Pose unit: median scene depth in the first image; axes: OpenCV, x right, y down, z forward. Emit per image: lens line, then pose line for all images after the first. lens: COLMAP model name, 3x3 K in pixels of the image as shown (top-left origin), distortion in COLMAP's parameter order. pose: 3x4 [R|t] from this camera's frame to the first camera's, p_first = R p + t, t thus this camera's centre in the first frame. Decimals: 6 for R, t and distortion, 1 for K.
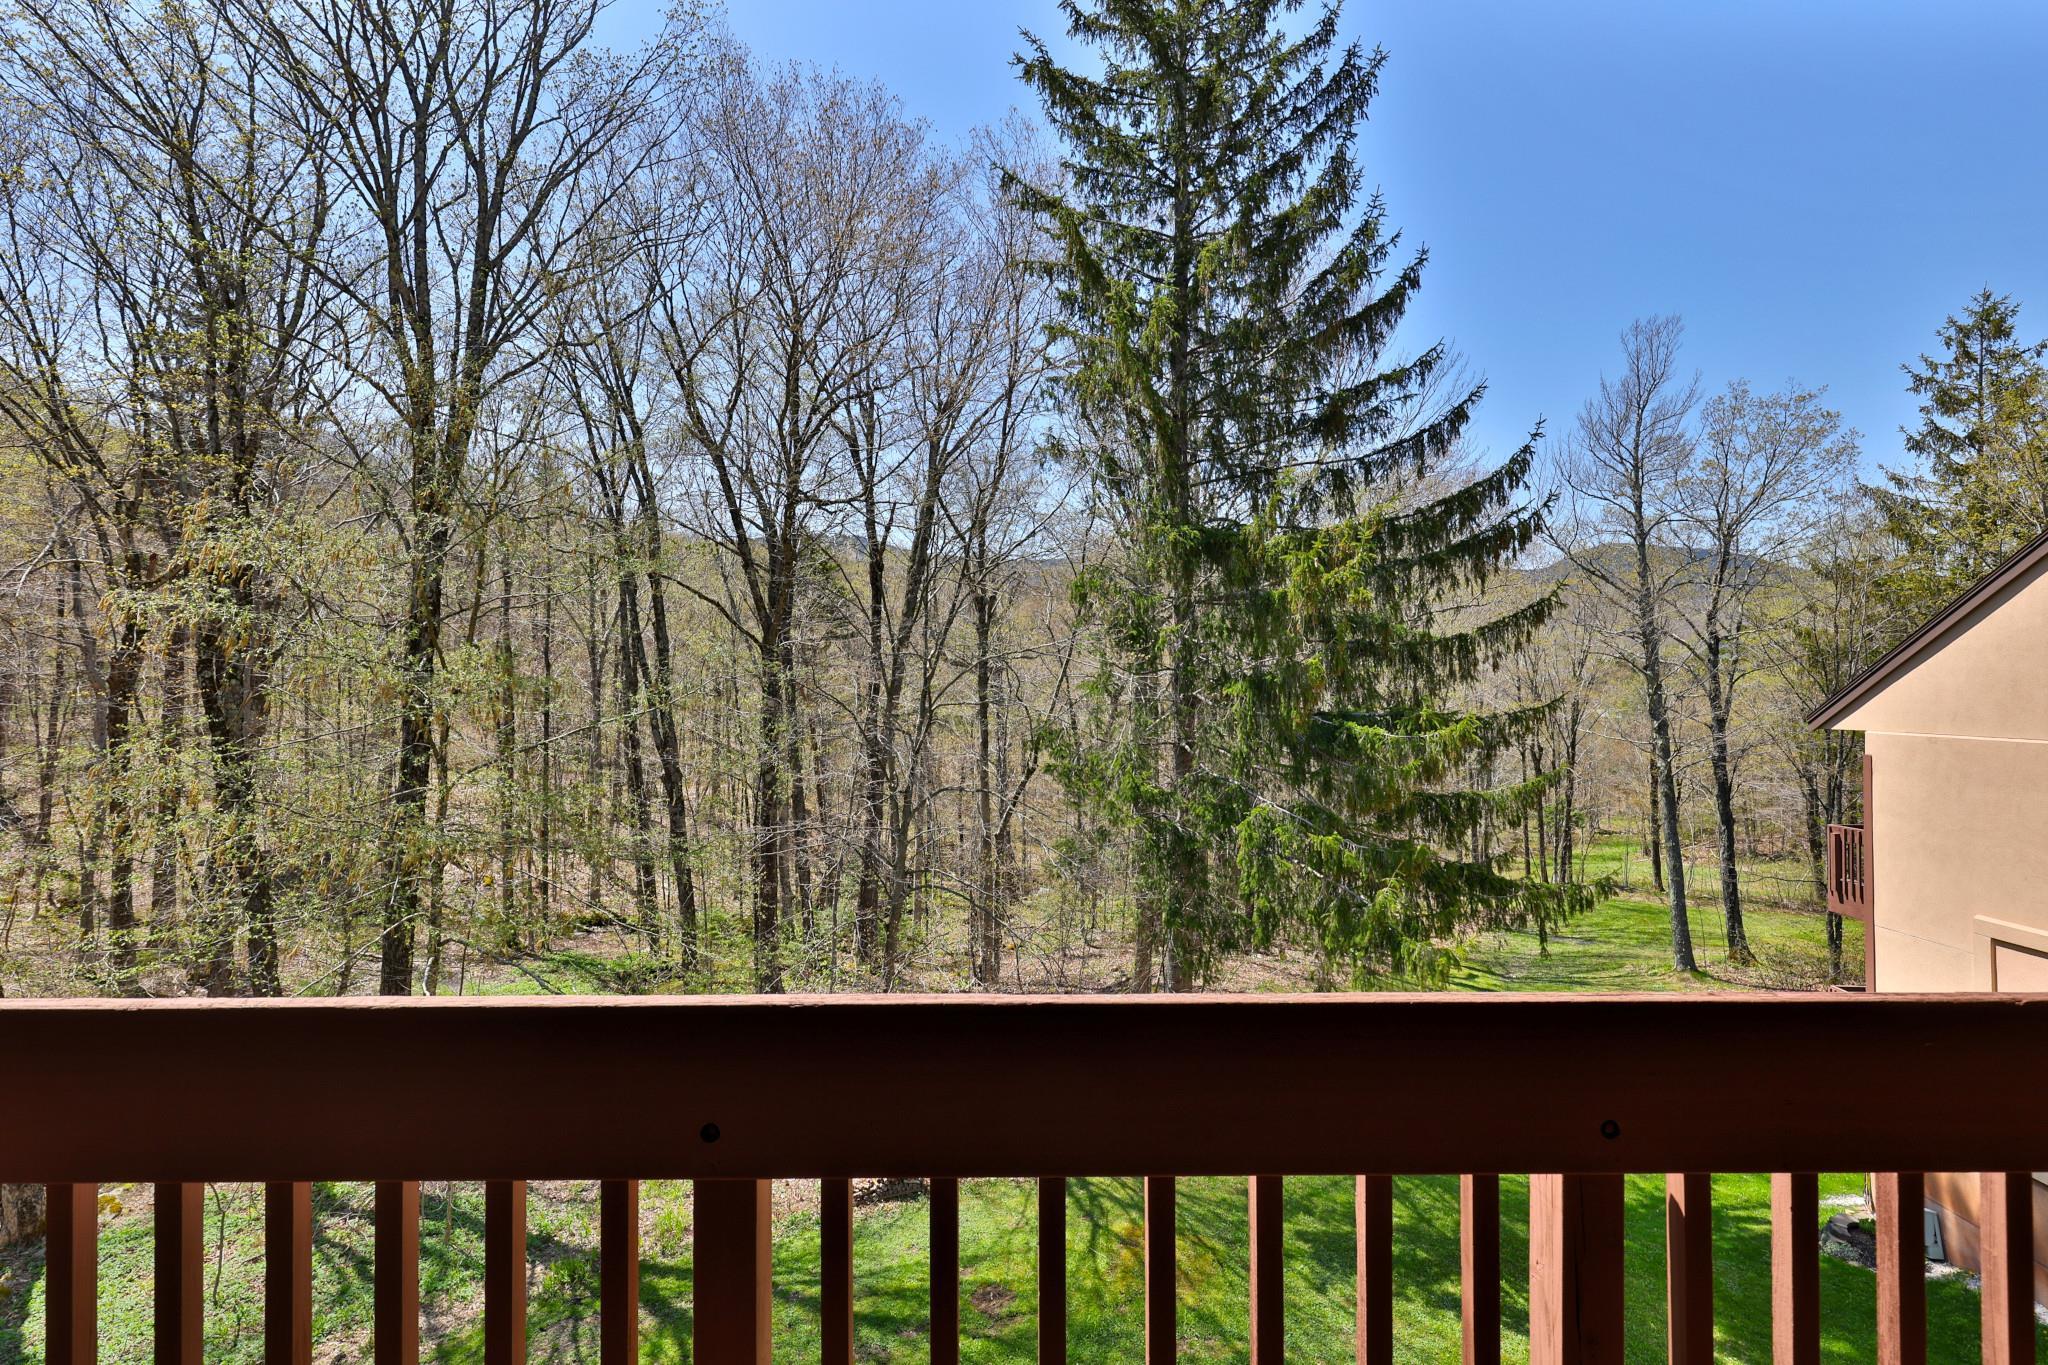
lens RADIAL K [[976.3, 0, 1022.7], [0, 976.3, 699.7], [0, 0, 1]] dist [0.000101, 0.002743]
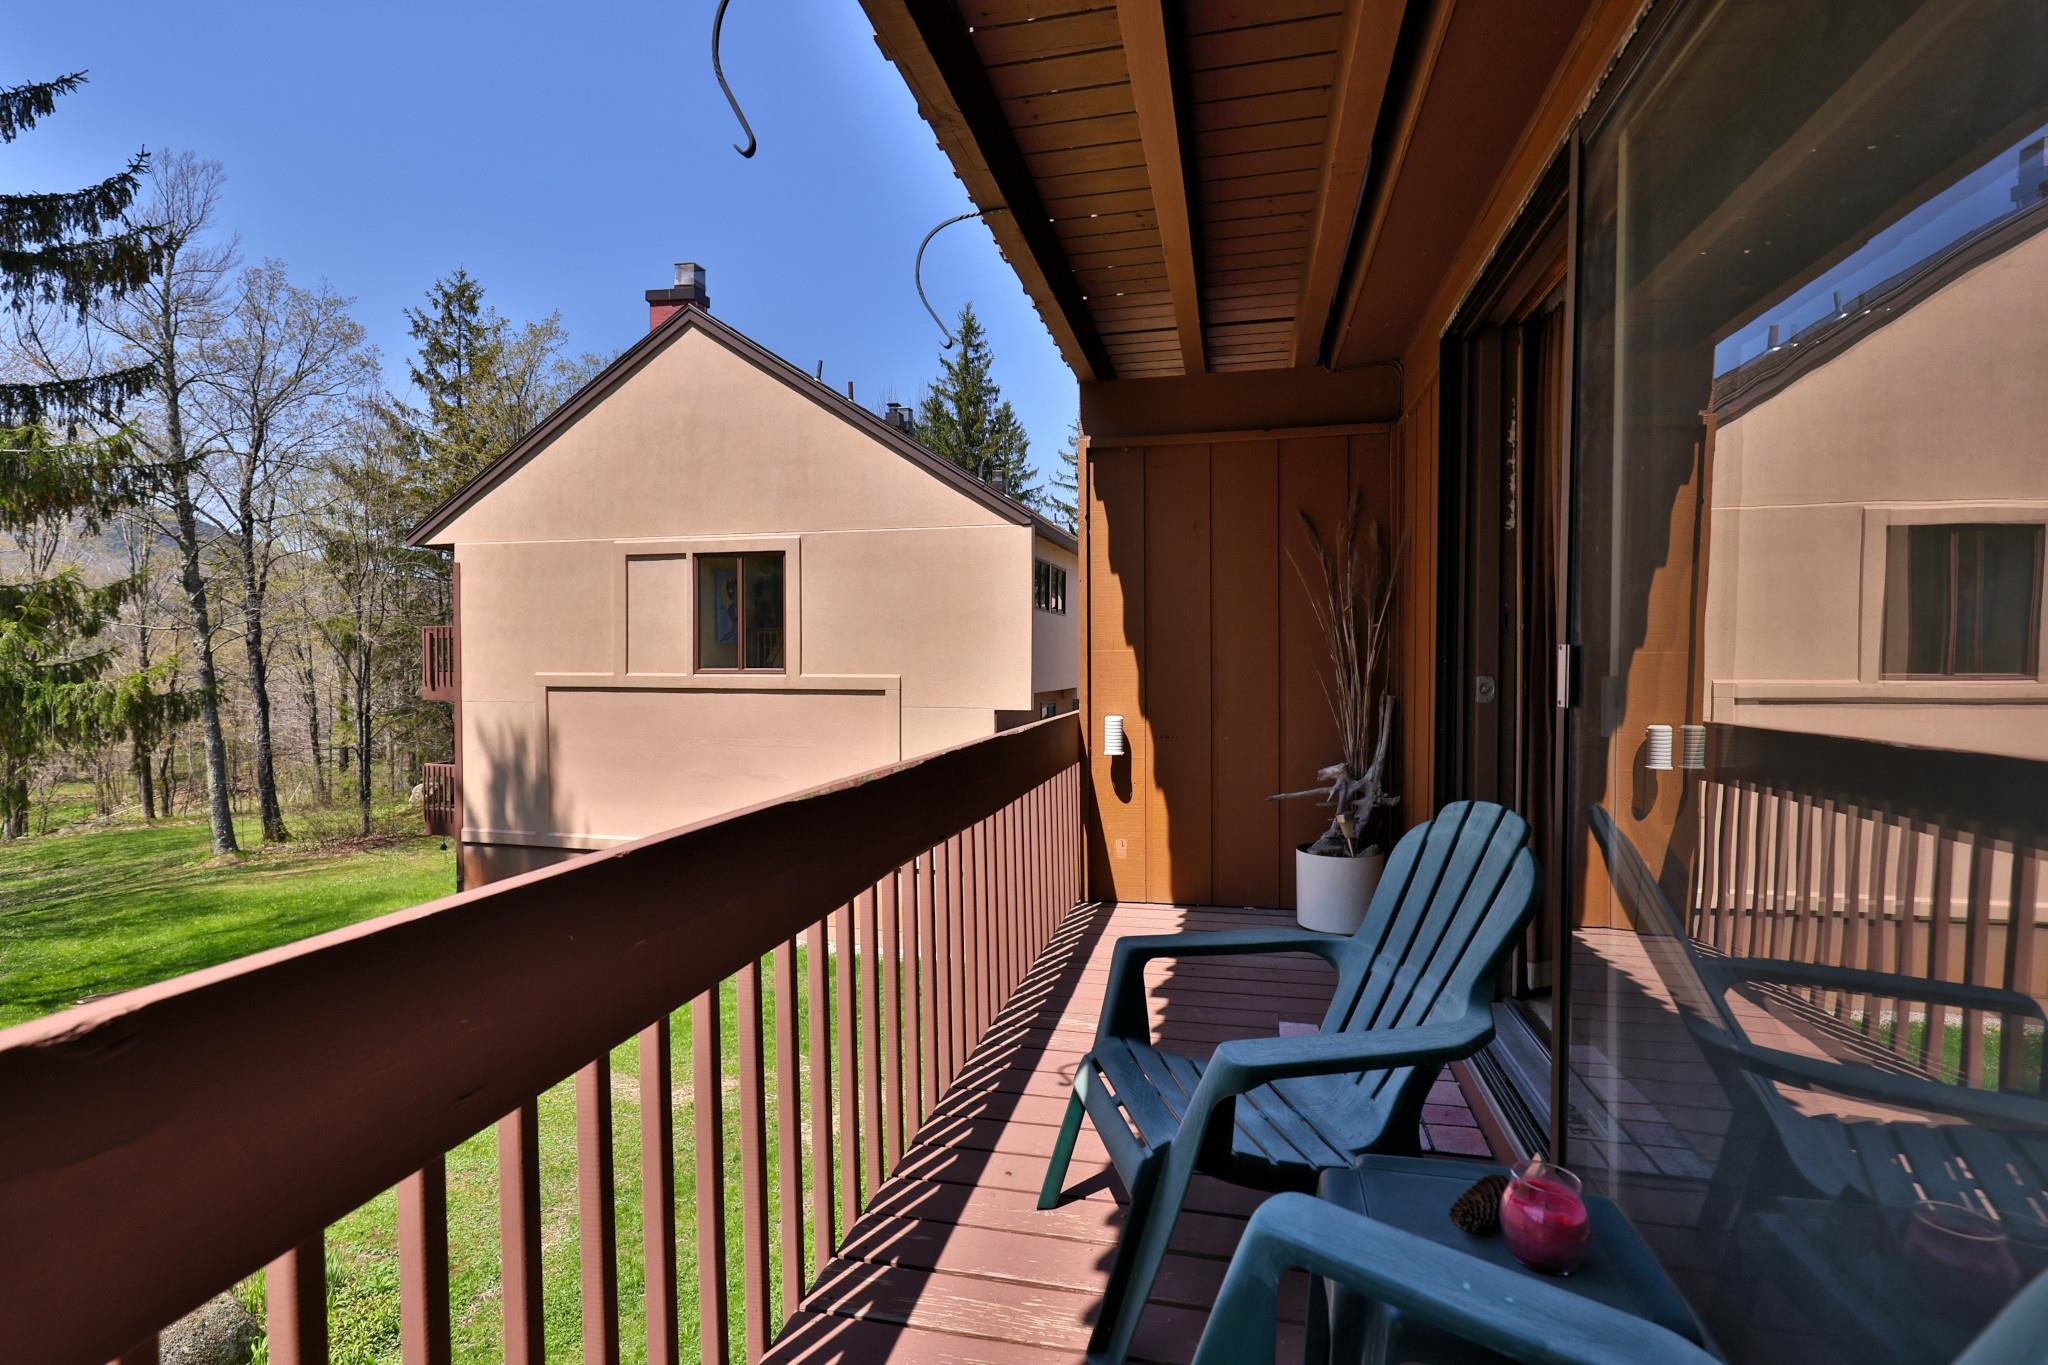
lens RADIAL K [[976.3, 0, 1018.1], [0, 976.3, 669.9], [0, 0, 1]] dist [0.000101, 0.002743]
pose [[0.230903, -0.007561, 0.972947, -0.108688], [0.000695, 0.999971, 0.007606, 0.125812], [-0.972977, -0.001080, 0.230901, 0.027900]]
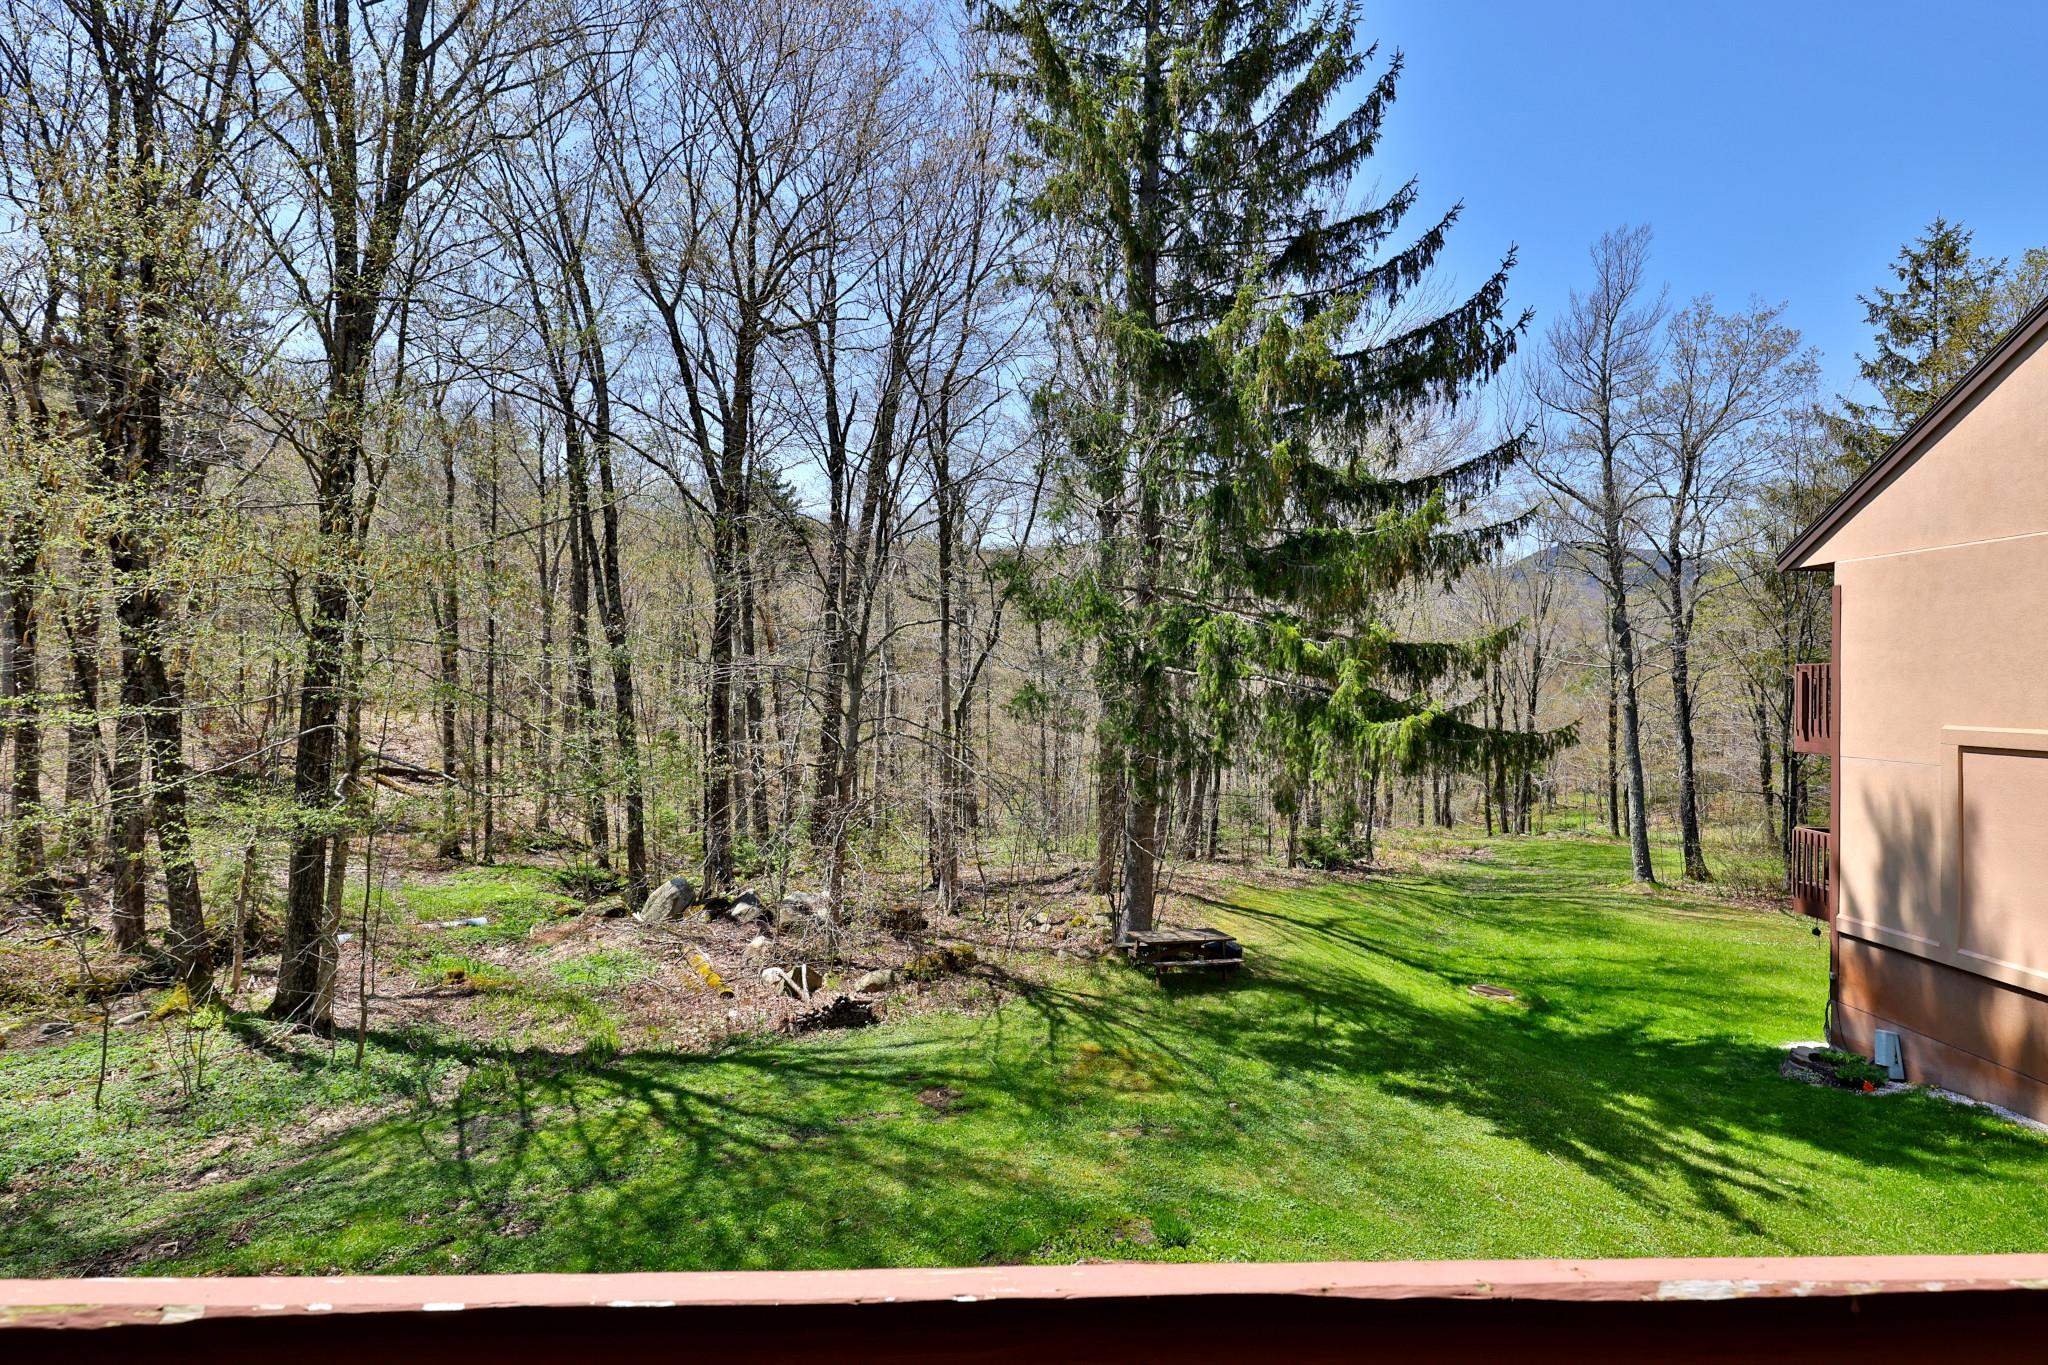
lens RADIAL K [[976.3, 0, 1028.3], [0, 976.3, 676.4], [0, 0, 1]] dist [0.000101, 0.002743]
pose [[0.999187, 0.016394, 0.036838, 0.010975], [-0.016153, 0.999846, -0.006829, 0.116789], [-0.036945, 0.006229, 0.999298, 0.032200]]
